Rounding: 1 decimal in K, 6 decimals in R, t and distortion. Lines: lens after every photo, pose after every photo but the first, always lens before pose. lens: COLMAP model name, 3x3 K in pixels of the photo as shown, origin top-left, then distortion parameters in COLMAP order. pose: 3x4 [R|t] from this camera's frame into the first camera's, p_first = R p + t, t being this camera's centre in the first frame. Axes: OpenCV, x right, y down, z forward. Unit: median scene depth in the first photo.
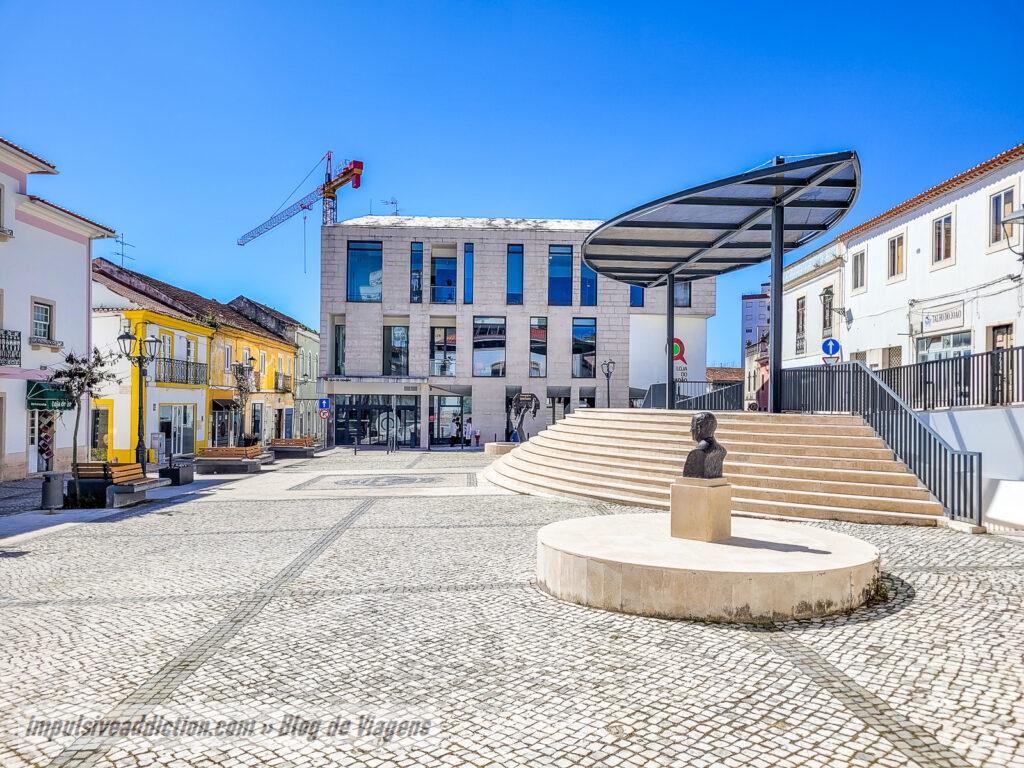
lens RADIAL K [[786.4, 0, 514.0], [0, 786.4, 387.5], [0, 0, 1]] dist [0.061291, -0.034908]
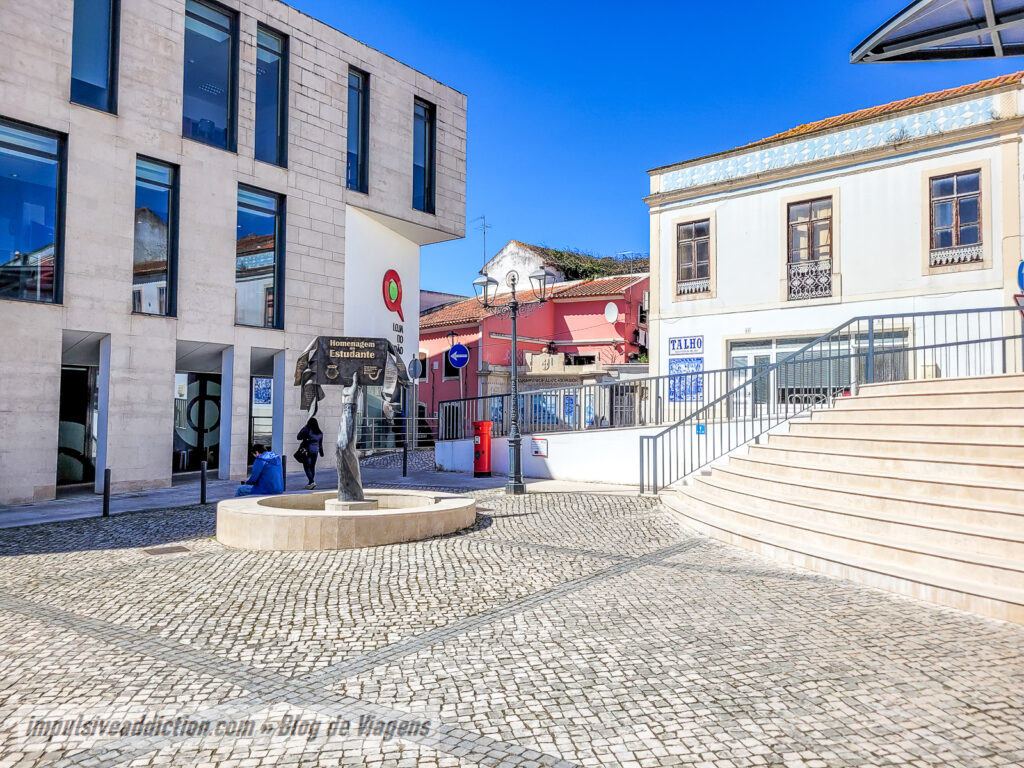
lens RADIAL K [[786.4, 0, 510.6], [0, 786.4, 384.1], [0, 0, 1]] dist [0.061291, -0.034908]
pose [[0.621447, 0.032327, 0.782789, -0.164640], [-0.013616, 0.999443, -0.030465, 0.030154], [-0.783338, 0.008274, 0.621541, 0.621992]]
